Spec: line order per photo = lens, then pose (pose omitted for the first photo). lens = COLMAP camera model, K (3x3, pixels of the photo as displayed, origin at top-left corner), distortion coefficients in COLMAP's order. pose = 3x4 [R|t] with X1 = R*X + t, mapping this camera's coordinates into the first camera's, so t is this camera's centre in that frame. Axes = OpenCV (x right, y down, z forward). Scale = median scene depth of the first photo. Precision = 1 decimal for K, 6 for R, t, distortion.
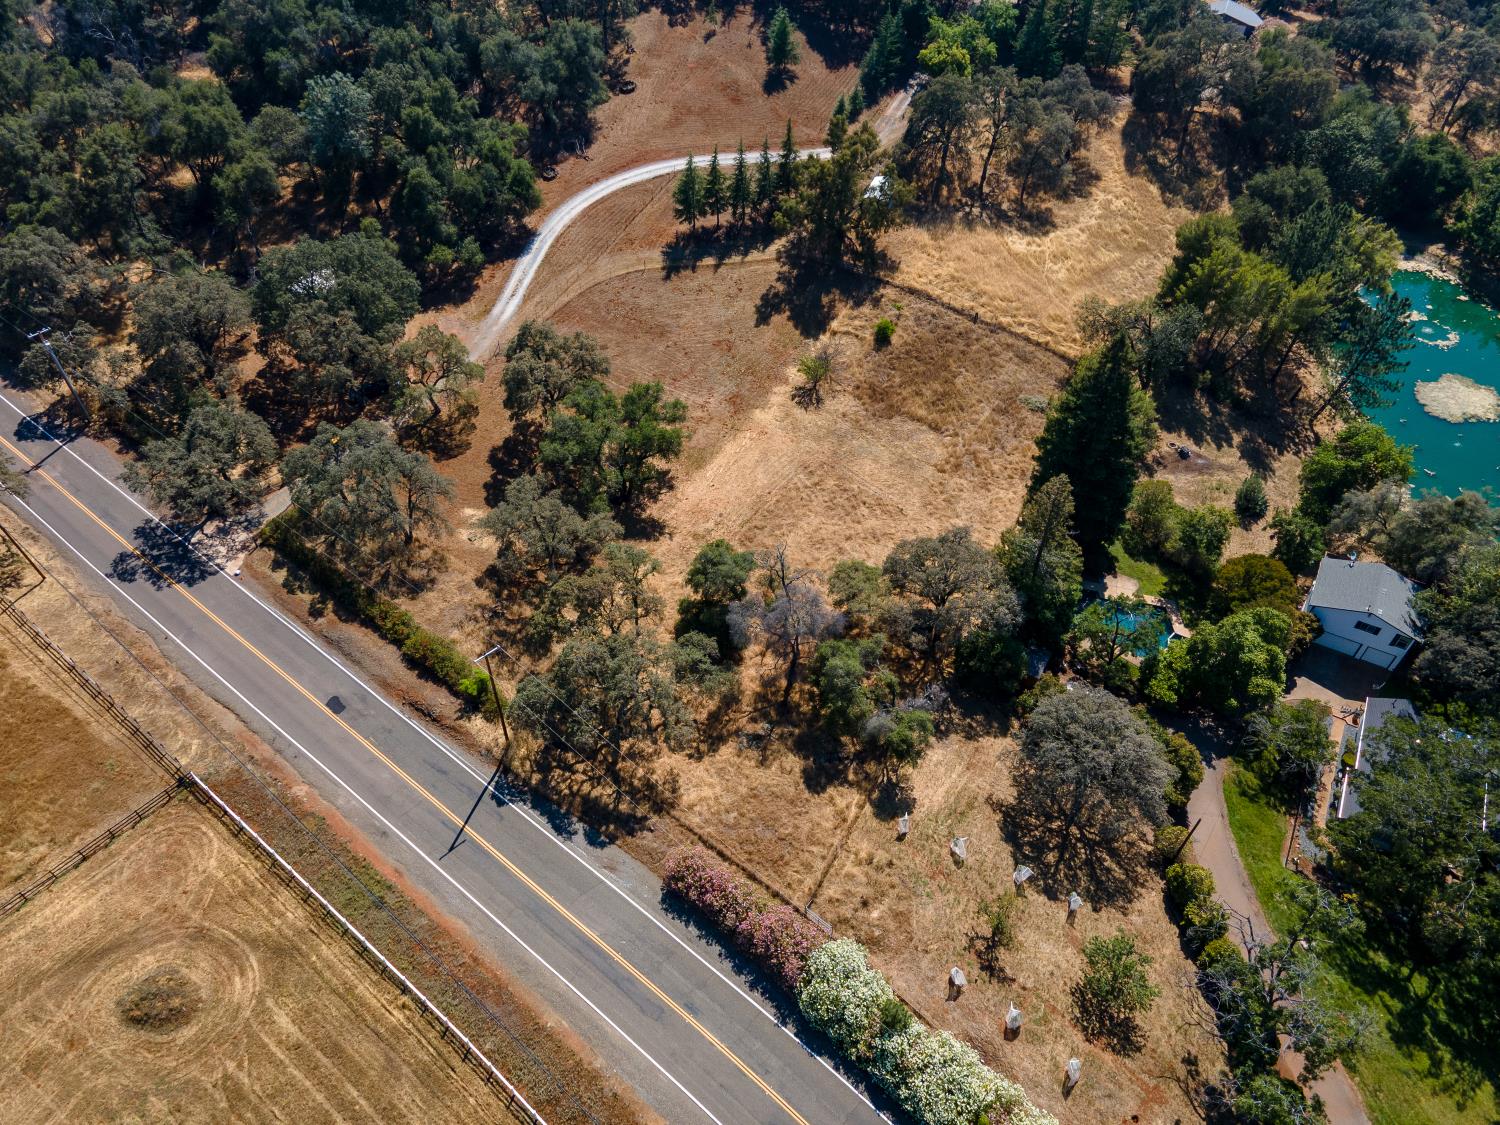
lens RADIAL K [[1097.0, 0, 744.7], [0, 1097.0, 563.7], [0, 0, 1]] dist [0.018231, 0.049646]
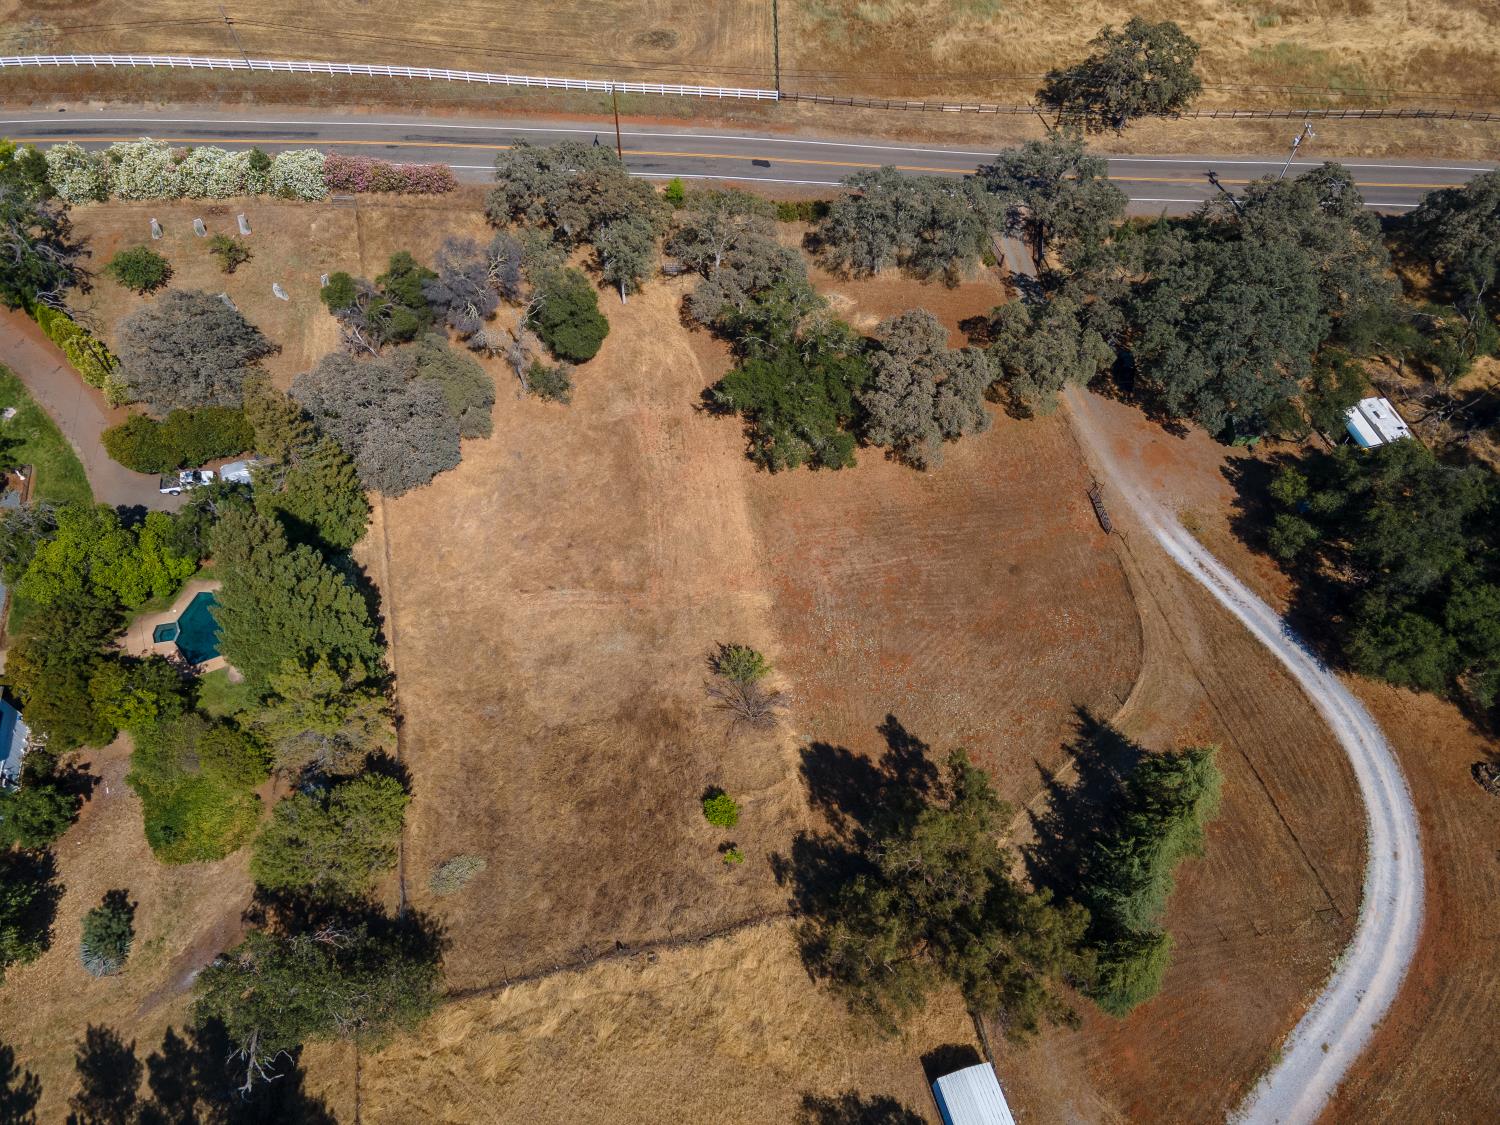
lens RADIAL K [[1097.0, 0, 744.7], [0, 1097.0, 563.7], [0, 0, 1]] dist [0.018231, 0.049646]
pose [[-0.764758, 0.523803, -0.375200, 0.272138], [-0.479792, -0.074290, 0.874231, -0.736108], [0.430051, 0.848594, 0.308131, 0.697358]]
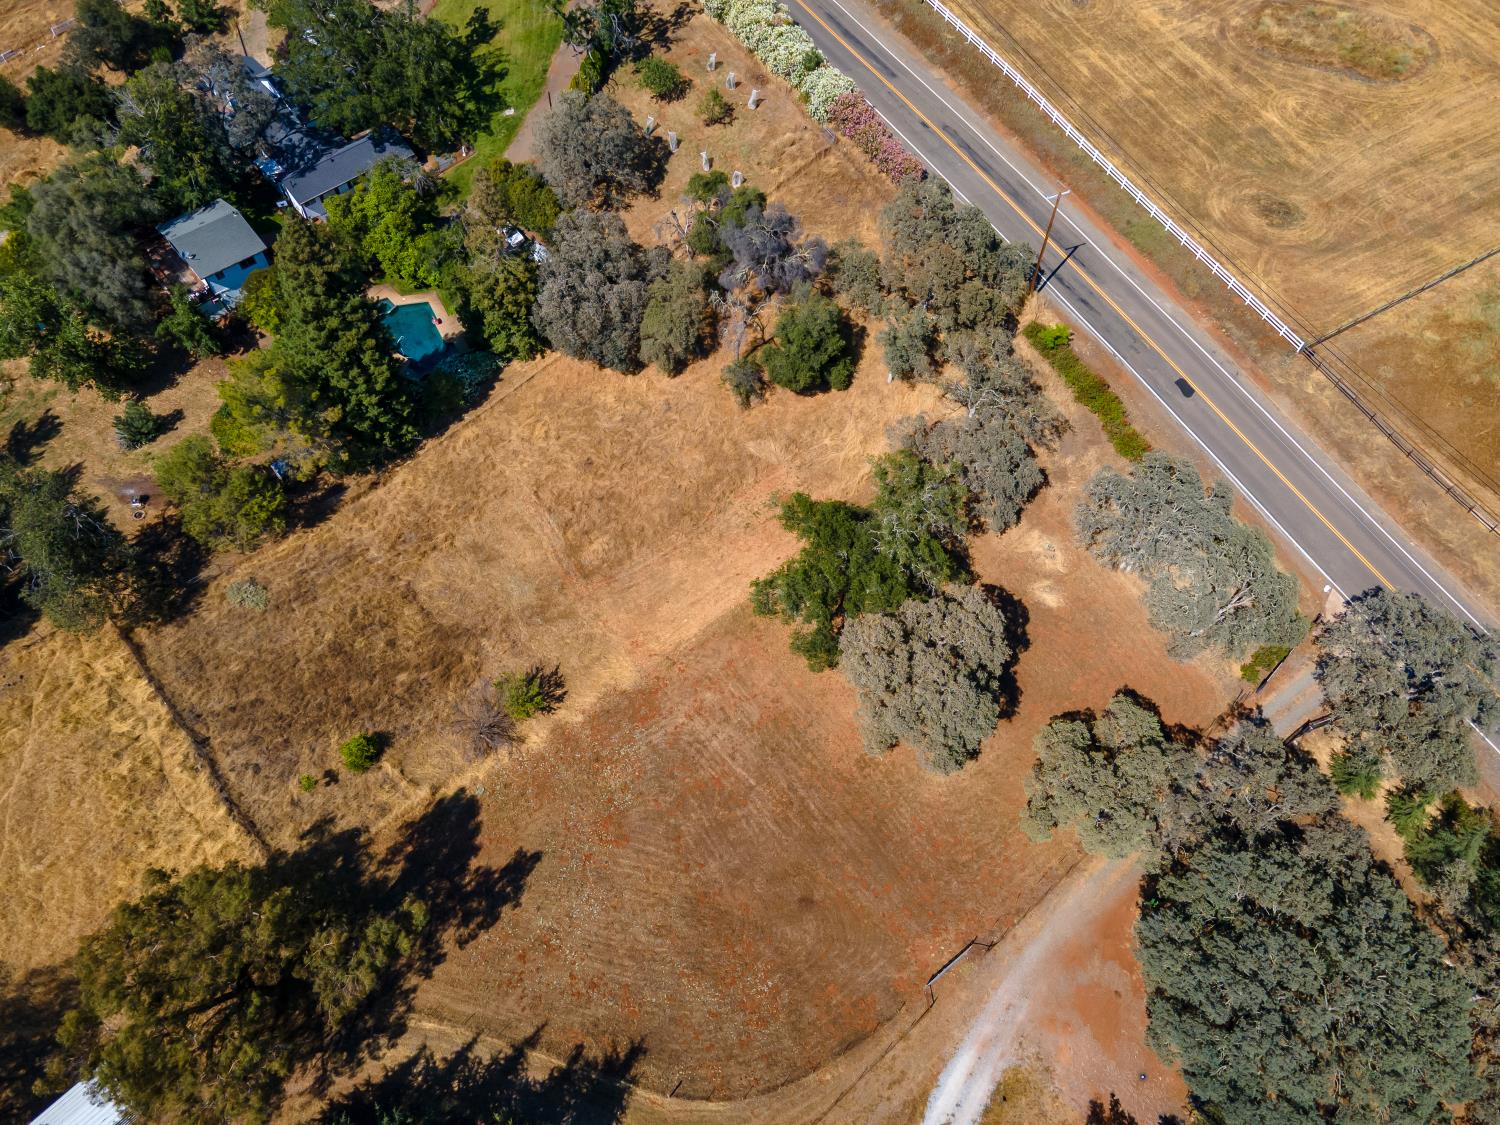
lens RADIAL K [[1097.0, 0, 744.7], [0, 1097.0, 563.7], [0, 0, 1]] dist [0.018231, 0.049646]
pose [[-0.940393, -0.292504, 0.173498, -0.146119], [0.240151, -0.209914, 0.947768, -0.709604], [-0.240806, 0.932940, 0.267647, 0.686150]]
